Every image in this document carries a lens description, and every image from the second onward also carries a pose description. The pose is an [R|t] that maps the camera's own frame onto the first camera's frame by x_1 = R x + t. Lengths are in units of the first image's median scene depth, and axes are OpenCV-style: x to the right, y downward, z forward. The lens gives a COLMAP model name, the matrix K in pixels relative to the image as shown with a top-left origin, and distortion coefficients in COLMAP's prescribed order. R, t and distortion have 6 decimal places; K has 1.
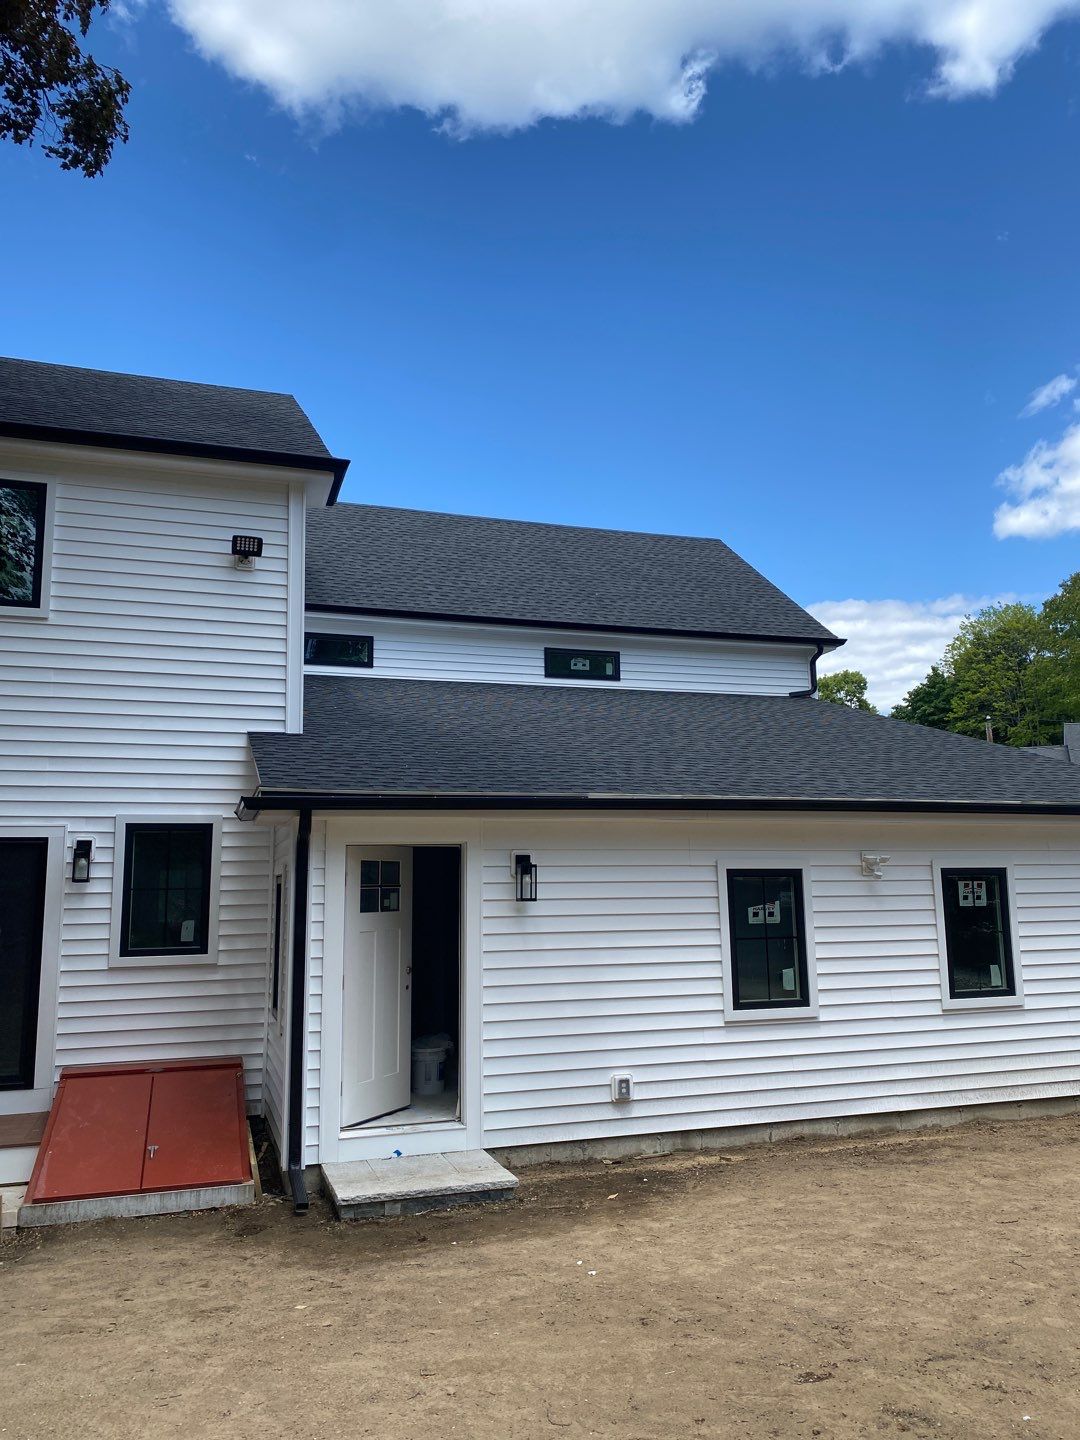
lens RADIAL K [[1136.1, 0, 541.7], [0, 1136.1, 694.2], [0, 0, 1]] dist [0.038167, -0.033260]
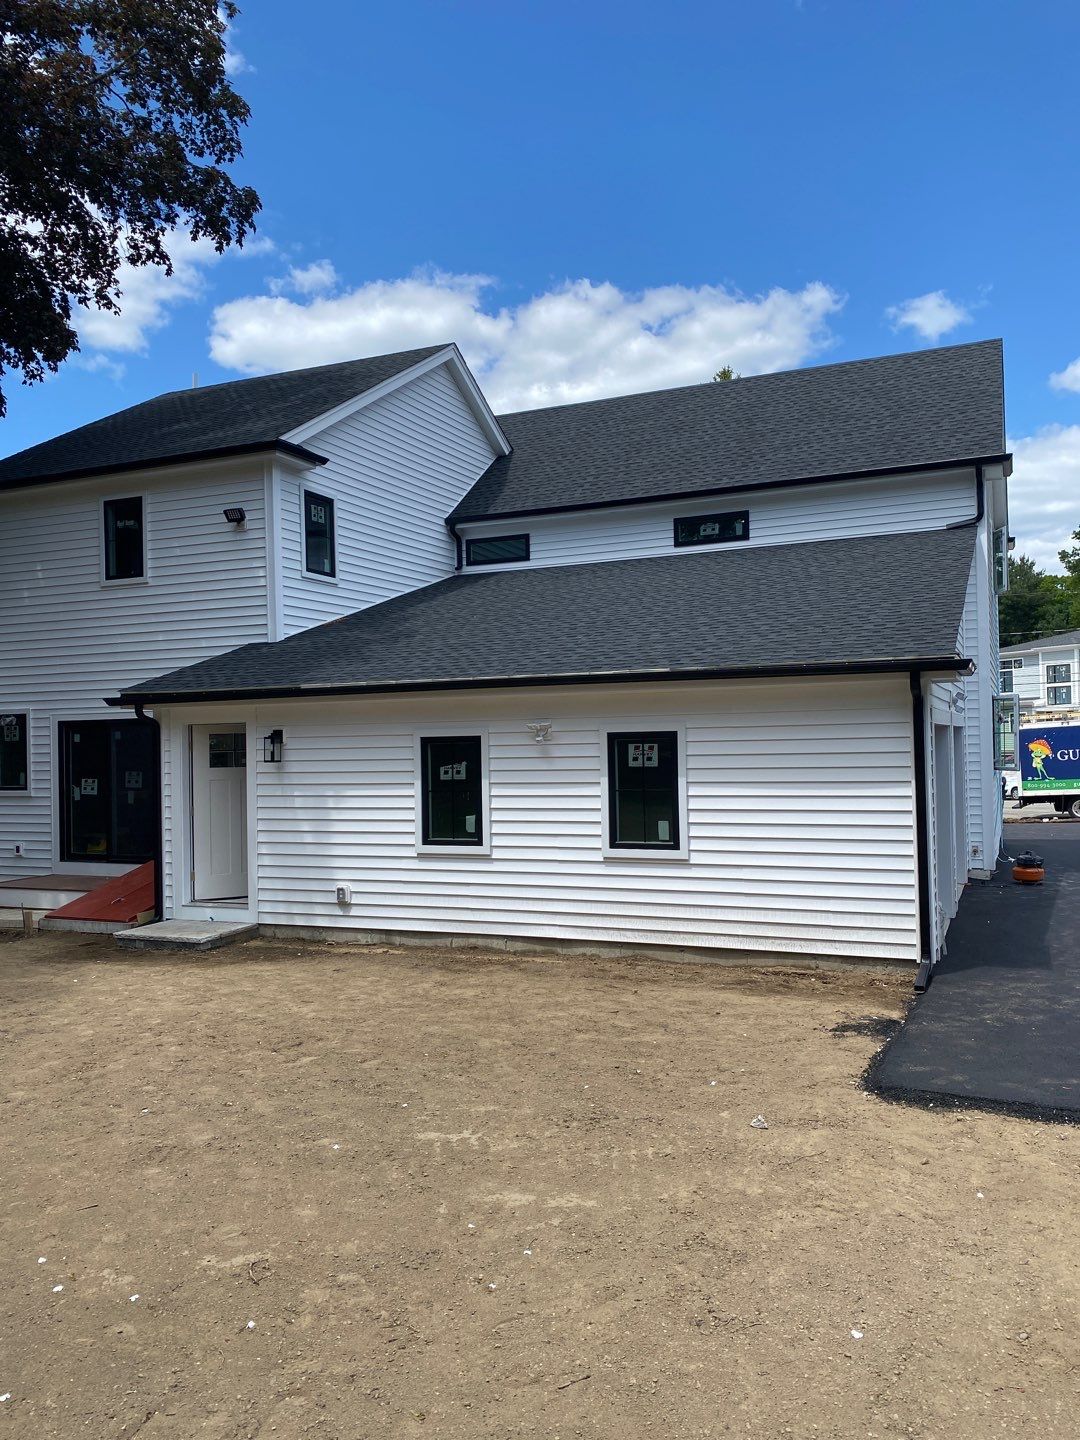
lens RADIAL K [[1090.3, 0, 508.7], [0, 1090.3, 713.6], [0, 0, 1]] dist [0.132706, -0.228094]
pose [[0.738334, -0.017141, -0.674218, 0.925291], [0.127852, 0.985108, 0.114965, 0.001781], [0.662207, -0.171082, 0.729530, 0.166193]]
